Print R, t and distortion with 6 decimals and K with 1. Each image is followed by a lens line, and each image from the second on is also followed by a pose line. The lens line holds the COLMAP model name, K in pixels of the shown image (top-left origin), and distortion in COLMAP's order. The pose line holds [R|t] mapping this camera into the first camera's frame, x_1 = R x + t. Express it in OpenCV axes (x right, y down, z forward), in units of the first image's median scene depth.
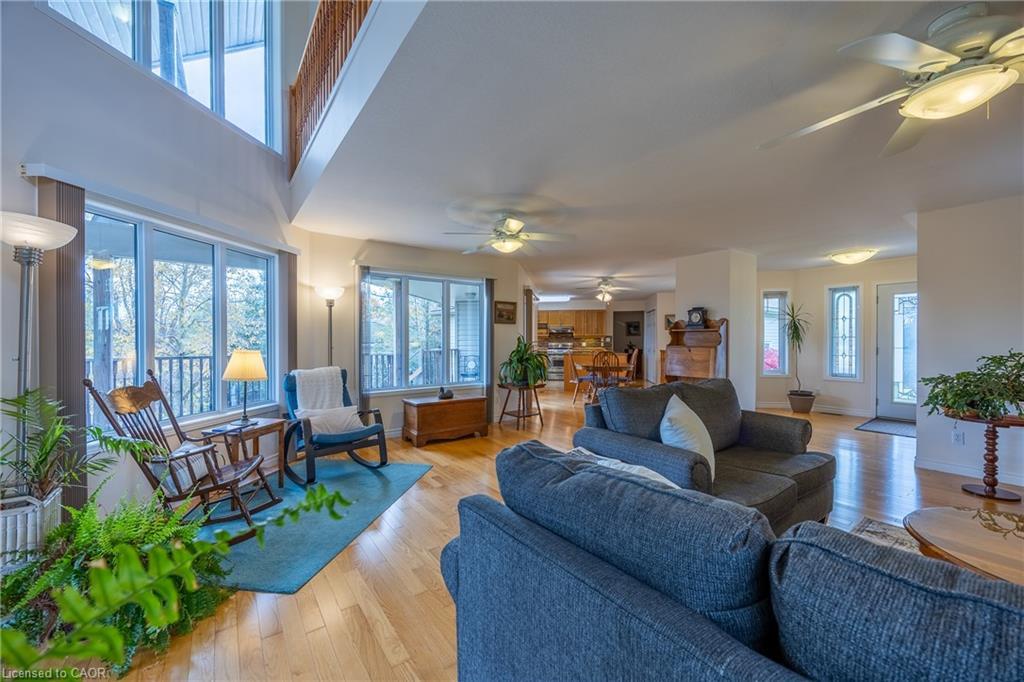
lens RADIAL K [[392.3, 0, 515.2], [0, 392.3, 342.2], [0, 0, 1]] dist [-0.002803, 0.000304]
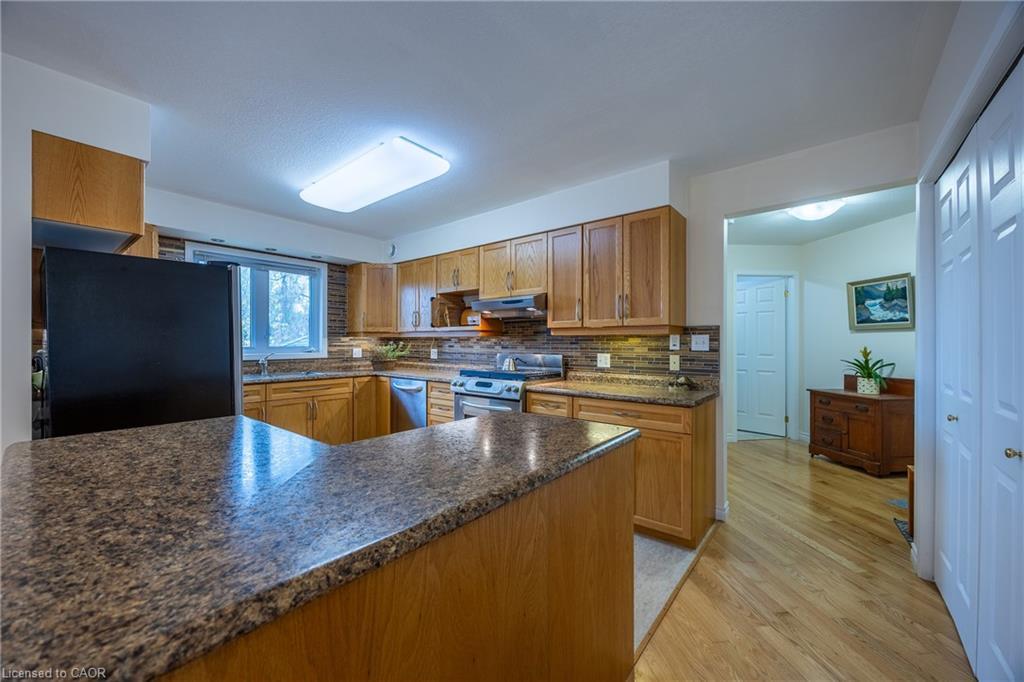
lens RADIAL K [[392.3, 0, 508.7], [0, 392.3, 346.0], [0, 0, 1]] dist [-0.002803, 0.000304]
pose [[0.857449, 0.006314, -0.514530, 0.260560], [-0.005129, 0.999980, 0.003724, -0.005400], [0.514544, -0.000554, 0.857464, 0.752078]]
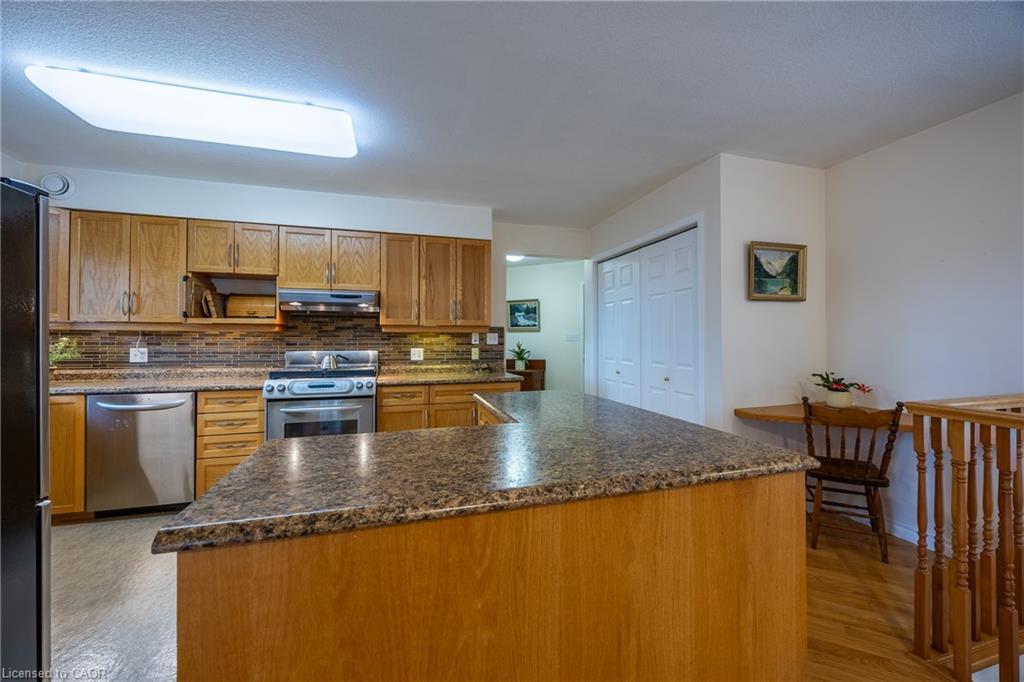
lens RADIAL K [[392.3, 0, 512.3], [0, 392.3, 334.5], [0, 0, 1]] dist [-0.002803, 0.000304]
pose [[0.907626, 0.005925, 0.419737, 0.115993], [0.001946, 0.999830, -0.018321, -0.004543], [-0.419775, 0.017446, 0.907461, 0.703147]]
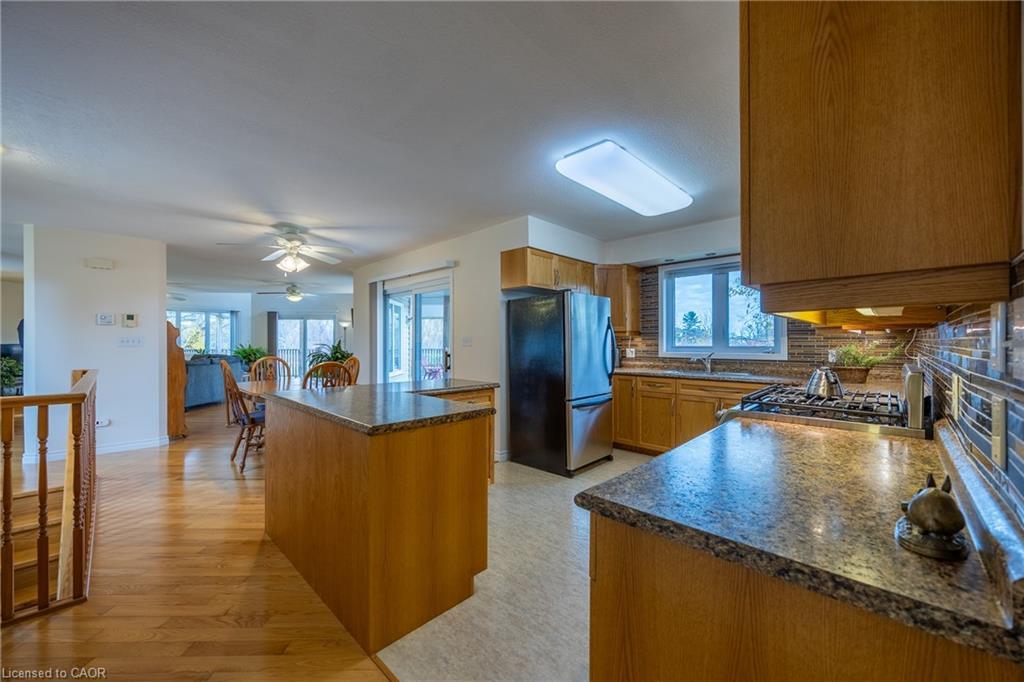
lens RADIAL K [[392.3, 0, 515.9], [0, 392.3, 347.8], [0, 0, 1]] dist [-0.002803, 0.000304]
pose [[-0.571689, 0.012822, -0.820370, 0.305129], [-0.003123, 0.999837, 0.017803, -0.006910], [0.820464, 0.012739, -0.571556, 0.984547]]
